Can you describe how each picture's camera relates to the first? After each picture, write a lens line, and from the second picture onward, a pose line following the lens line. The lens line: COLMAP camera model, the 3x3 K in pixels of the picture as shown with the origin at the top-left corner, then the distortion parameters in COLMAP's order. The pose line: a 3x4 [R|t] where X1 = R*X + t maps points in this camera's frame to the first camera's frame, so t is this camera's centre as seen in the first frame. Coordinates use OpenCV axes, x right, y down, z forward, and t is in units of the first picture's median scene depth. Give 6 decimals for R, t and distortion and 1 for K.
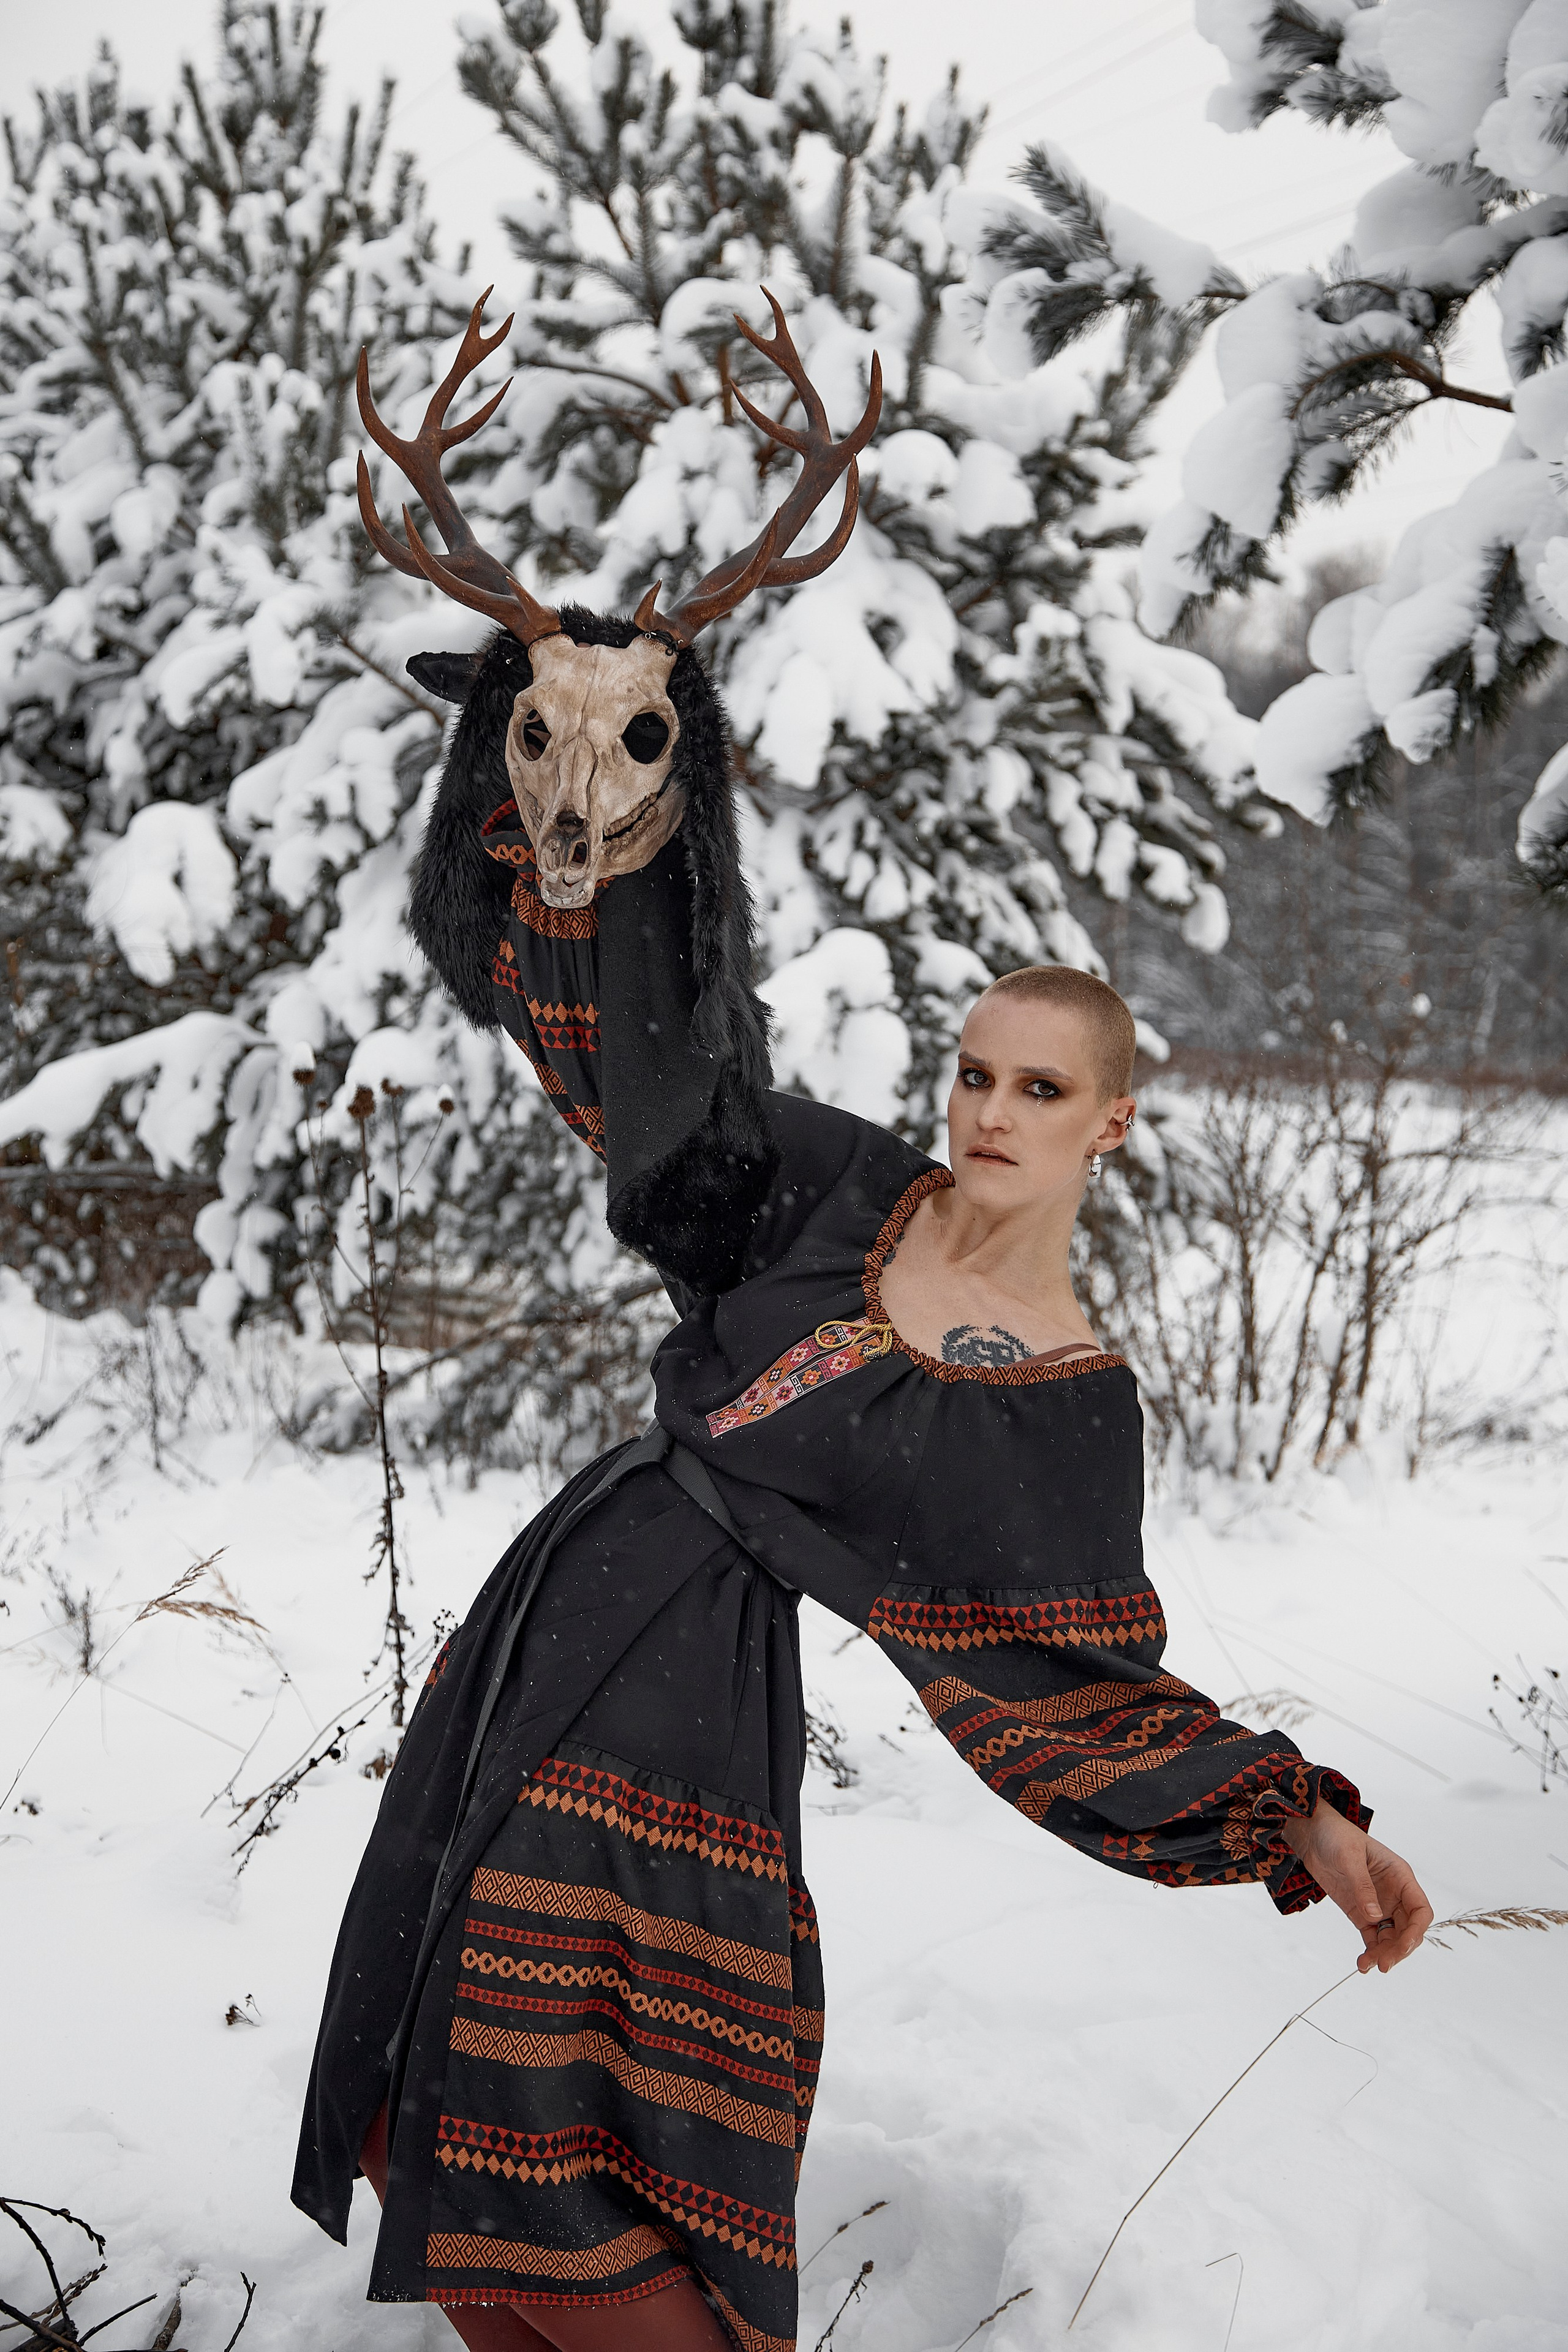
lens RADIAL K [[4127.5, 0, 776.3], [0, 4127.5, 1143.3], [0, 0, 1]] dist [0.230207, 0.041195]
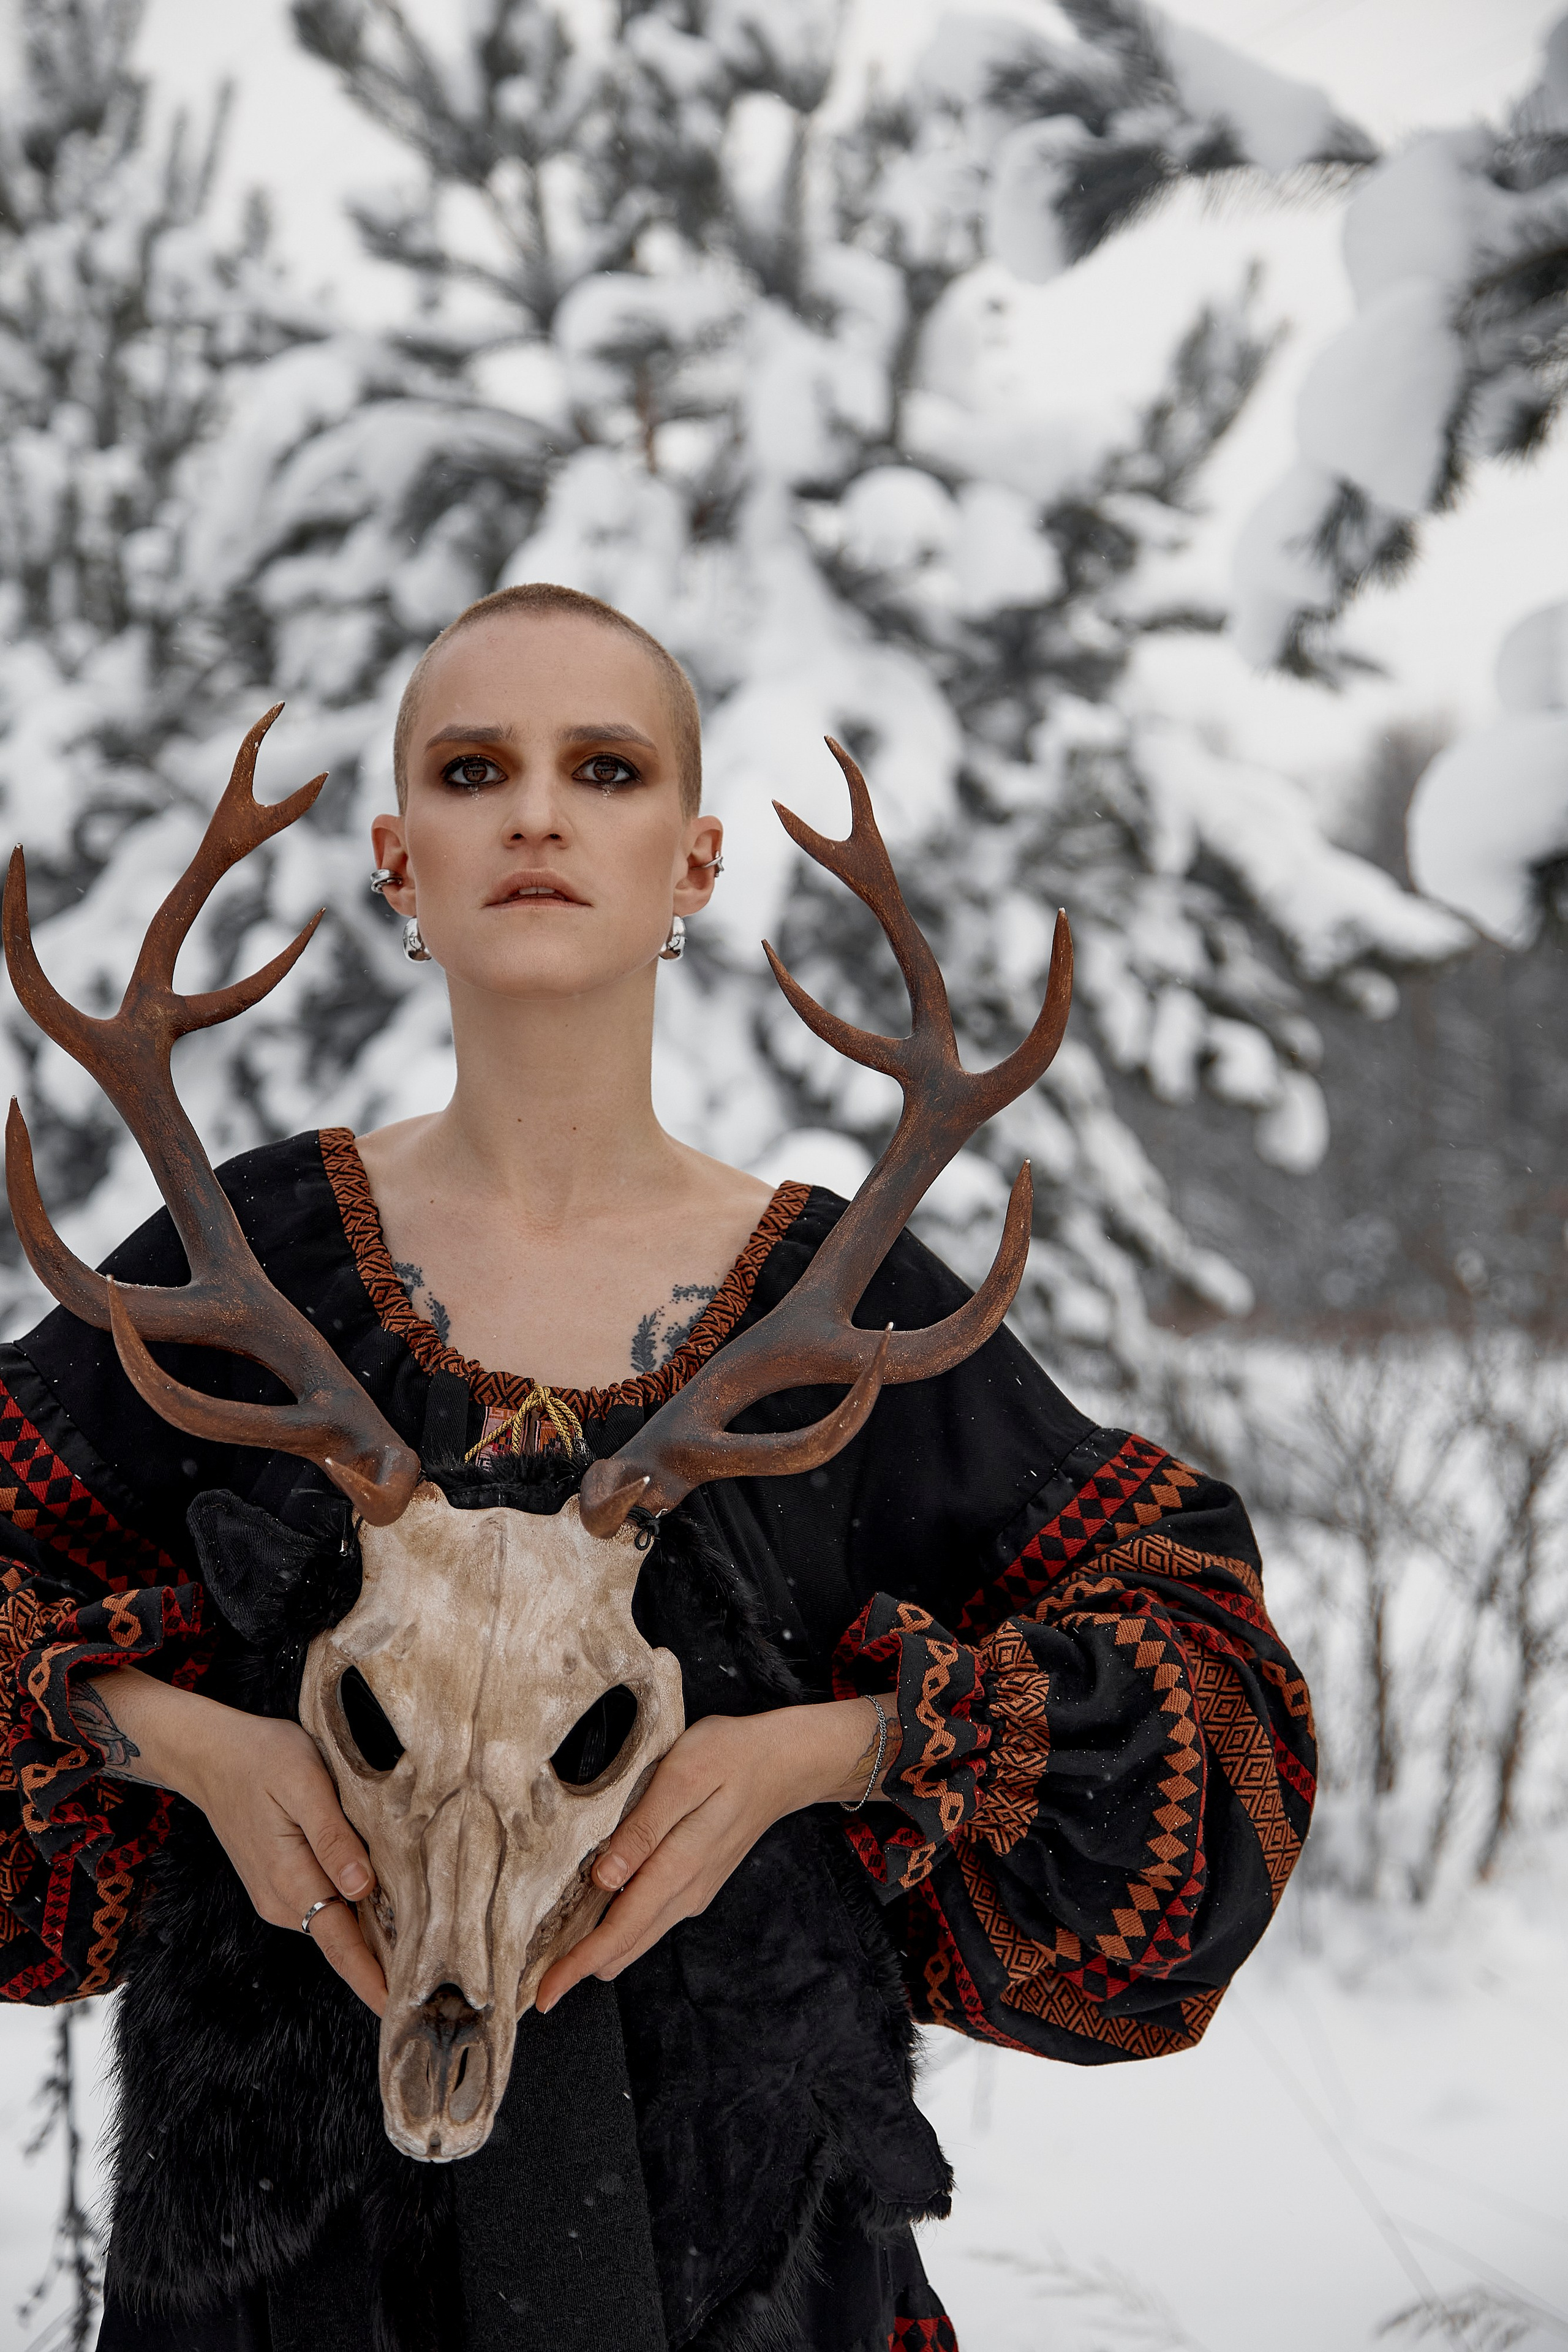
lens RADIAL K [[4693.0, 0, 706.5], [0, 4693.0, 1176.8], [0, 0, 1]] dist [0.208915, 0.172596]
pose [[0.999870, -0.011420, -0.011356, 0.007184], [0.010837, 0.998682, -0.050161, -0.002612], [0.011914, 0.050031, 0.998677, 0.153283]]
